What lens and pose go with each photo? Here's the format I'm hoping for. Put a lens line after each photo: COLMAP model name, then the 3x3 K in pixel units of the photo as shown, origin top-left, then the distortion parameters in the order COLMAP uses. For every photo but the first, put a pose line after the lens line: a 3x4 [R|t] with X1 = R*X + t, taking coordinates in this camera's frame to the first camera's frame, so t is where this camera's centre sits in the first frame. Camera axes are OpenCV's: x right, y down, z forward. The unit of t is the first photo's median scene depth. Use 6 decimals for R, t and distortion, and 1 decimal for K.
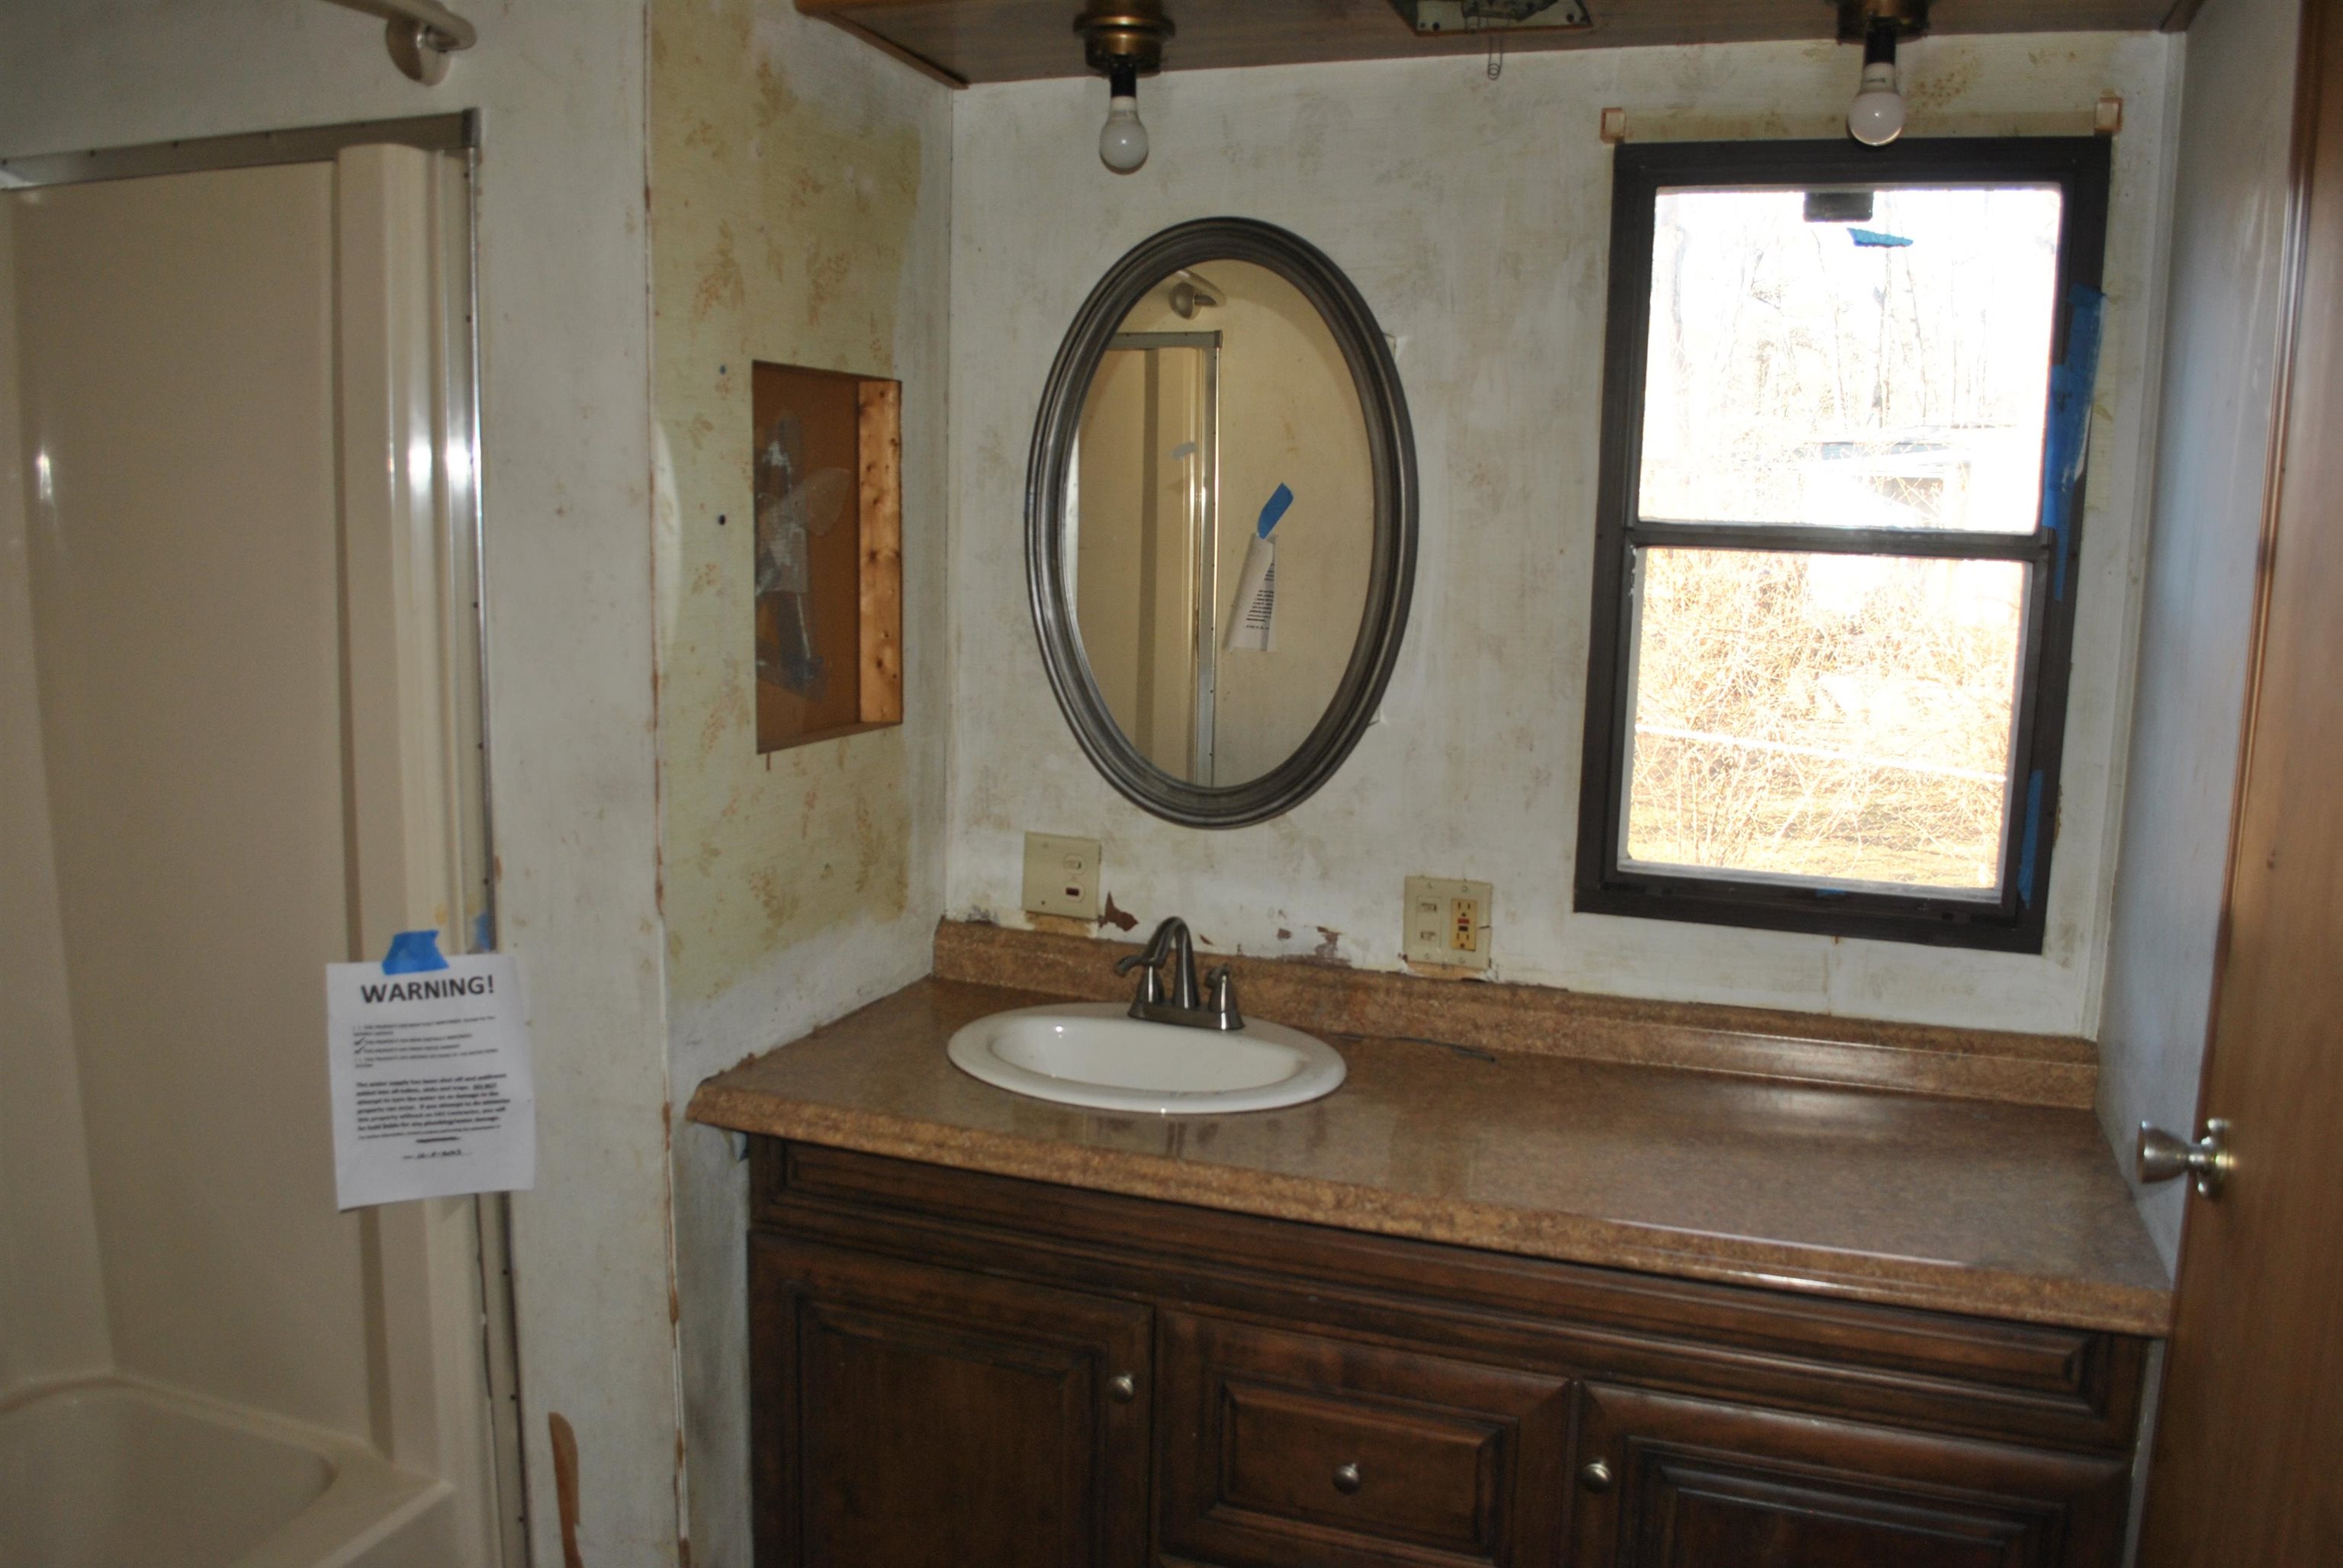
lens RADIAL K [[1856.4, 0, 1181.4], [0, 1856.4, 800.1], [0, 0, 1]] dist [-0.076685, 0.005879]
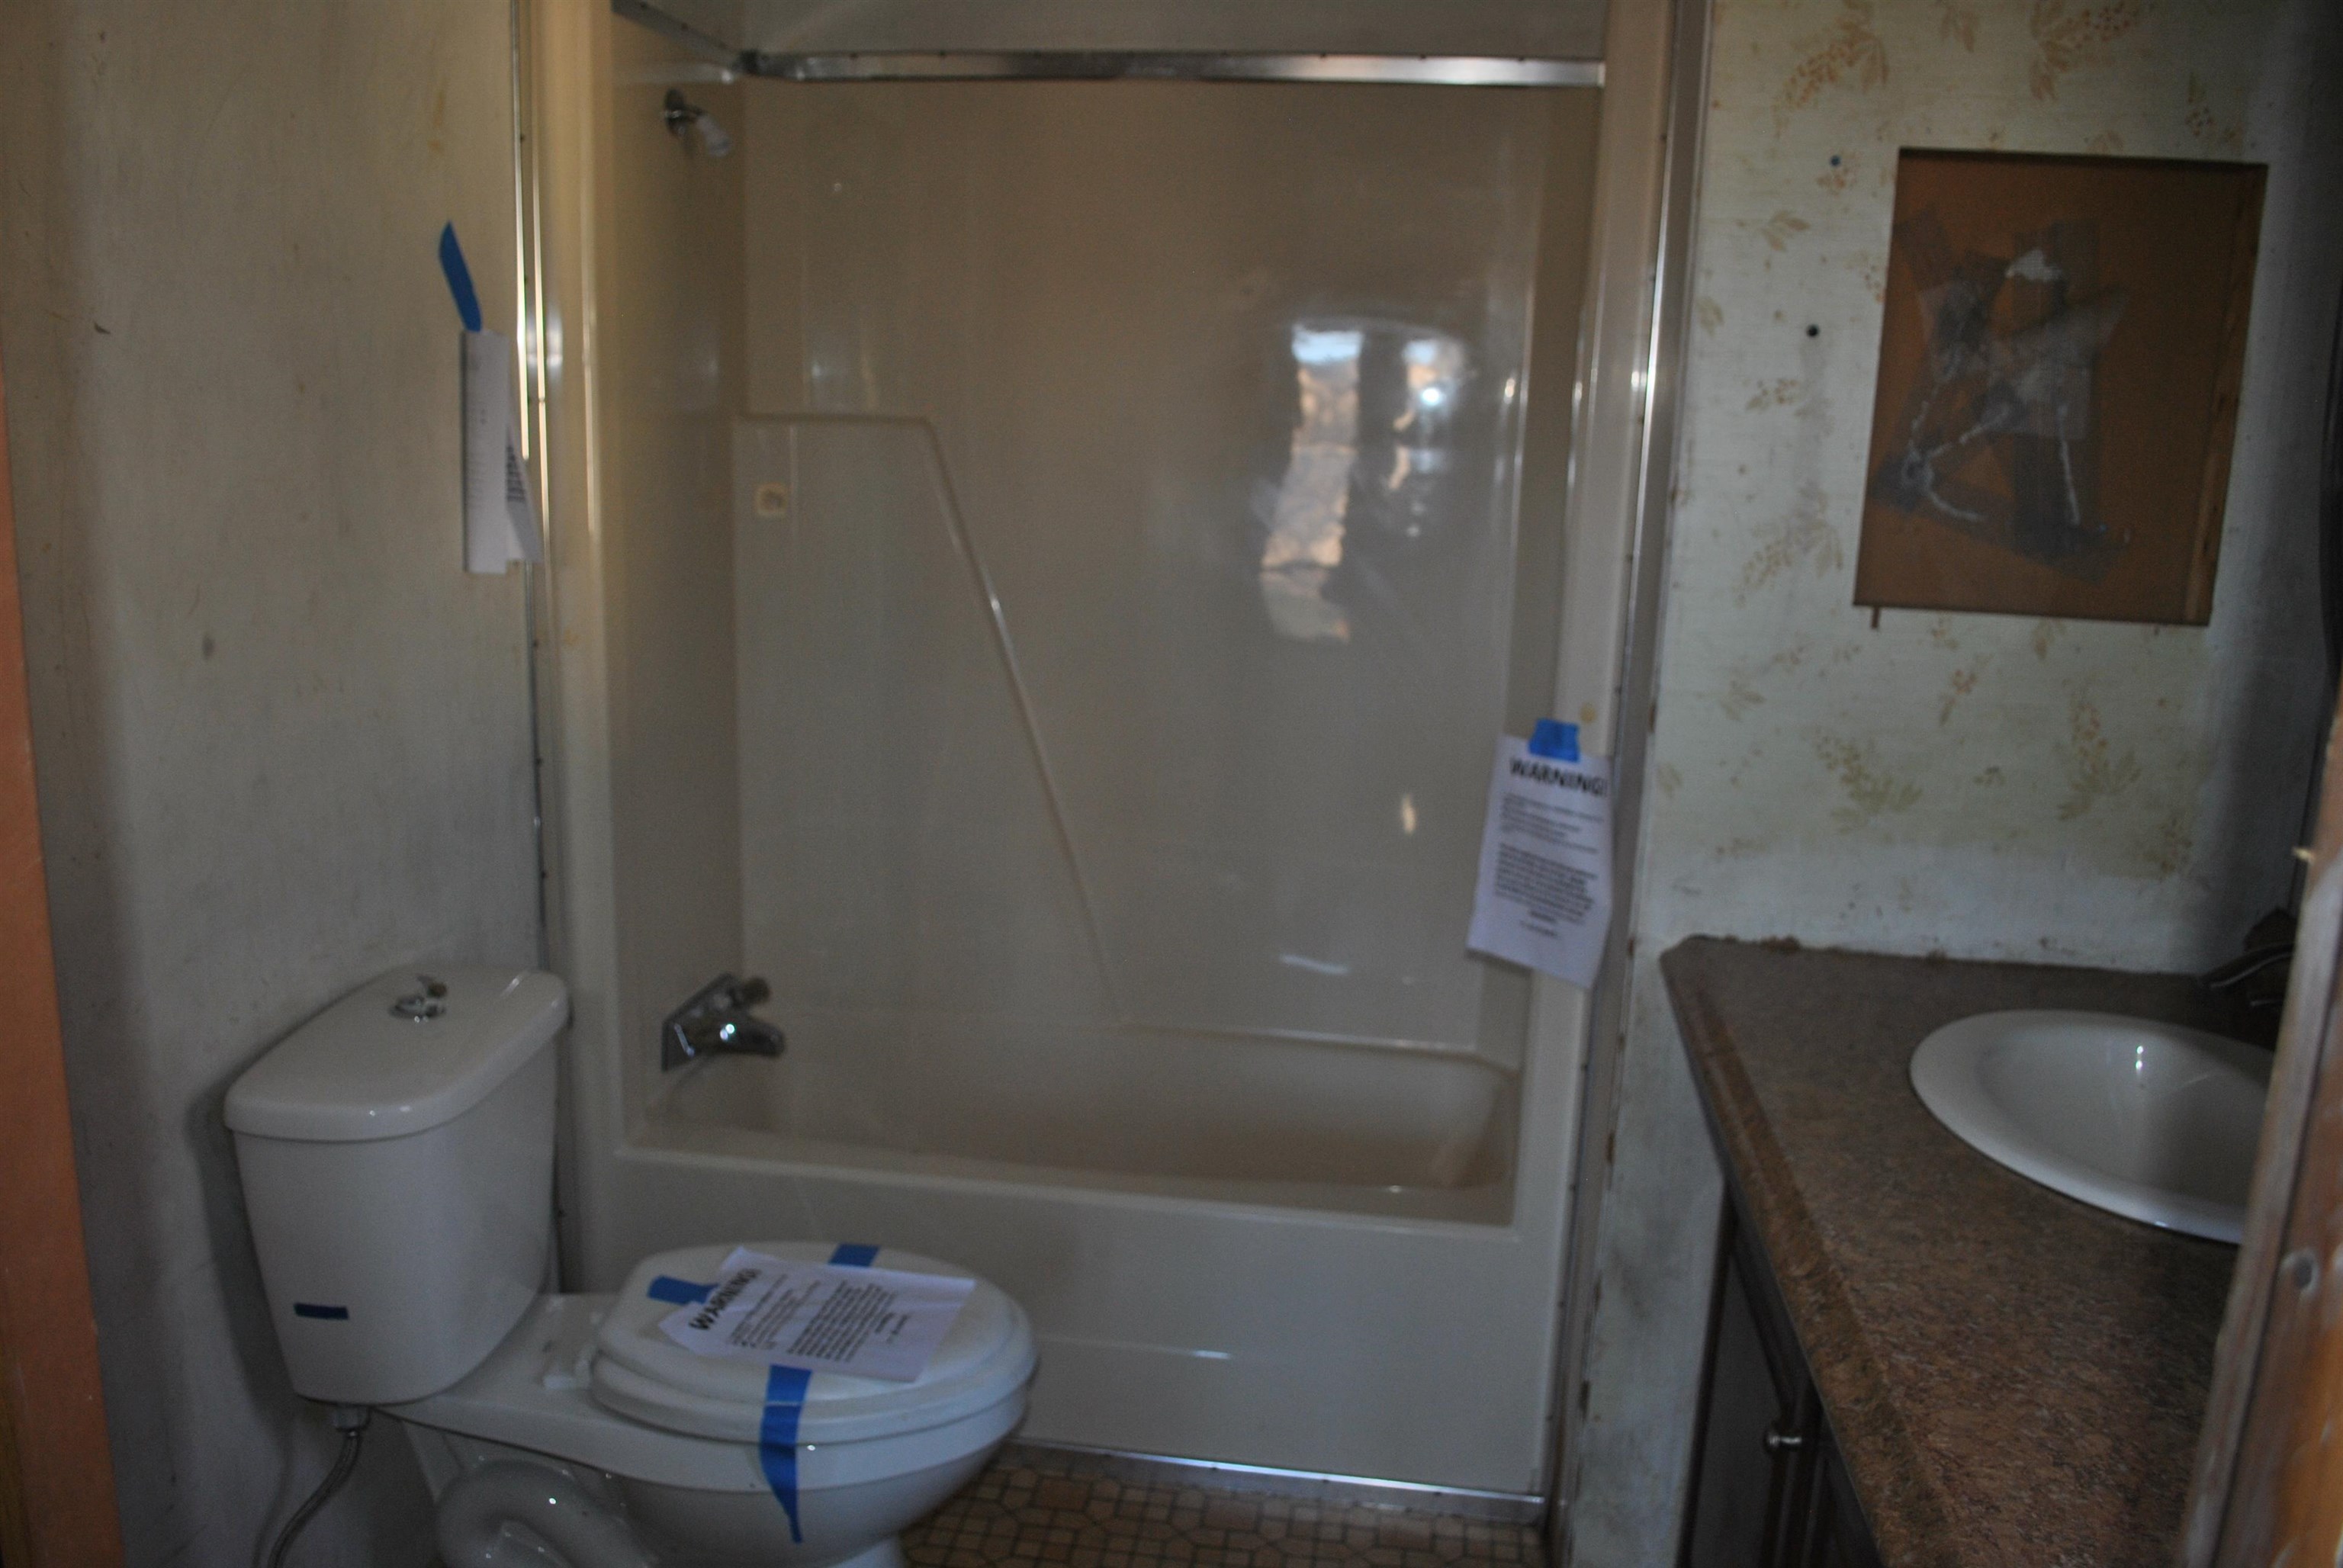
lens RADIAL K [[1856.4, 0, 1181.4], [0, 1856.4, 800.1], [0, 0, 1]] dist [-0.076685, 0.005879]
pose [[0.208521, 0.199256, -0.957505, 0.573703], [-0.183292, 0.969641, 0.161864, -0.018584], [0.960689, 0.141751, 0.238712, 0.516840]]
